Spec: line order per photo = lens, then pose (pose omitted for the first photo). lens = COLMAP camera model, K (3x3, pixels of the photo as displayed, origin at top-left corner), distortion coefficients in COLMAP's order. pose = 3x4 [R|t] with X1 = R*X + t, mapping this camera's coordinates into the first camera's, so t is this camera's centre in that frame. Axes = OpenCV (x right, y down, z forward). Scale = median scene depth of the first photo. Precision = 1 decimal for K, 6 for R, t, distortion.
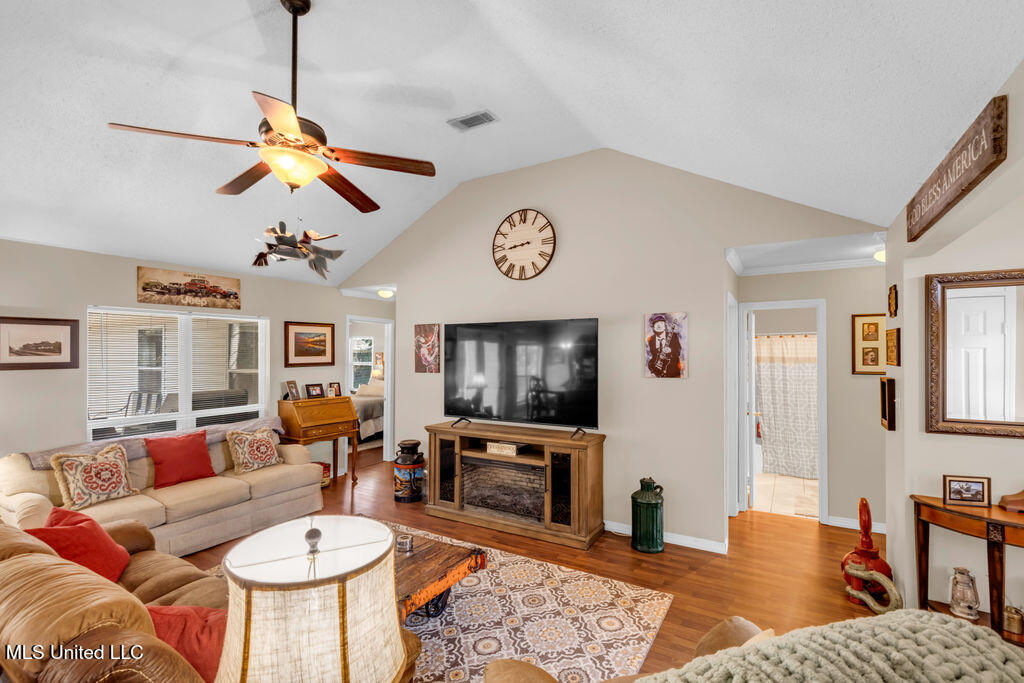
lens RADIAL K [[471.7, 0, 515.2], [0, 471.7, 350.7], [0, 0, 1]] dist [0.015396, -0.000138]
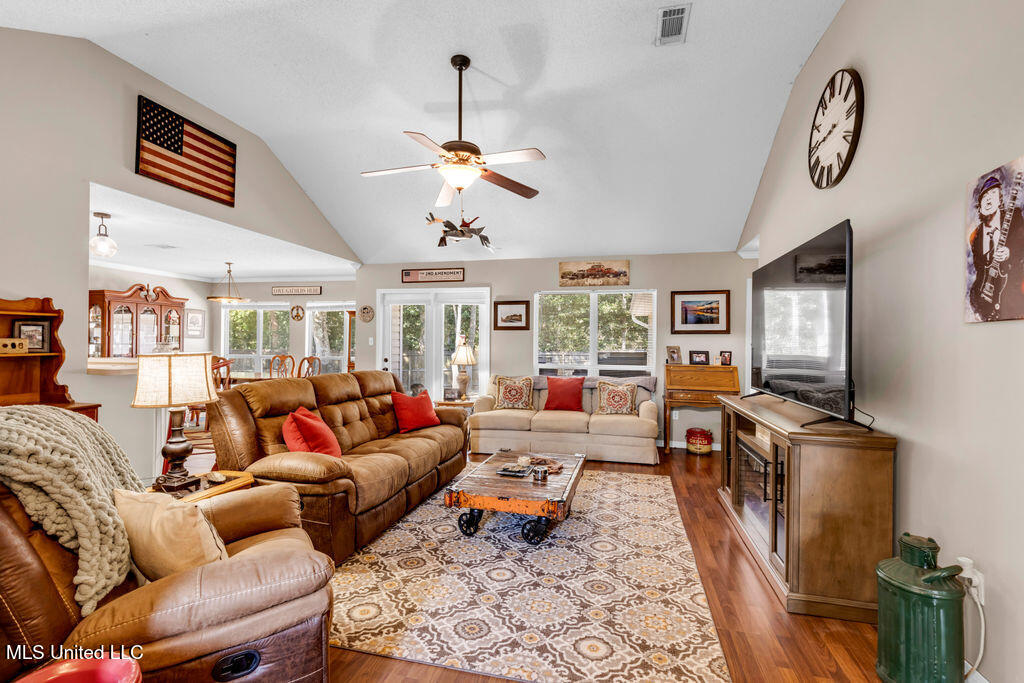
lens RADIAL K [[464.8, 0, 512.0], [0, 464.8, 341.5], [0, 0, 1]] dist [0.004375, 0.000503]
pose [[0.290661, -0.000566, -0.956826, 0.516927], [-0.006469, 0.999976, -0.002557, 0.069510], [0.956804, 0.006933, 0.290650, 0.413800]]
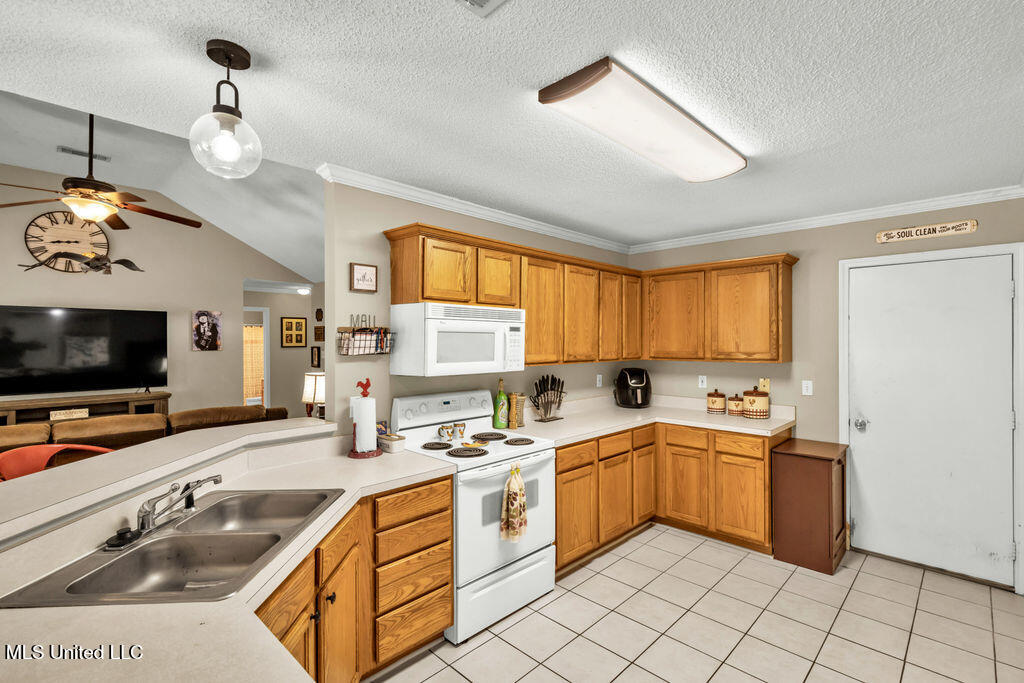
lens RADIAL K [[467.4, 0, 512.0], [0, 467.4, 341.5], [0, 0, 1]] dist [0.002077, -0.000042]
pose [[0.242845, 0.000152, 0.970065, -0.875571], [-0.002237, 0.999997, 0.000403, 0.020132], [-0.970063, -0.002268, 0.242845, -0.363849]]
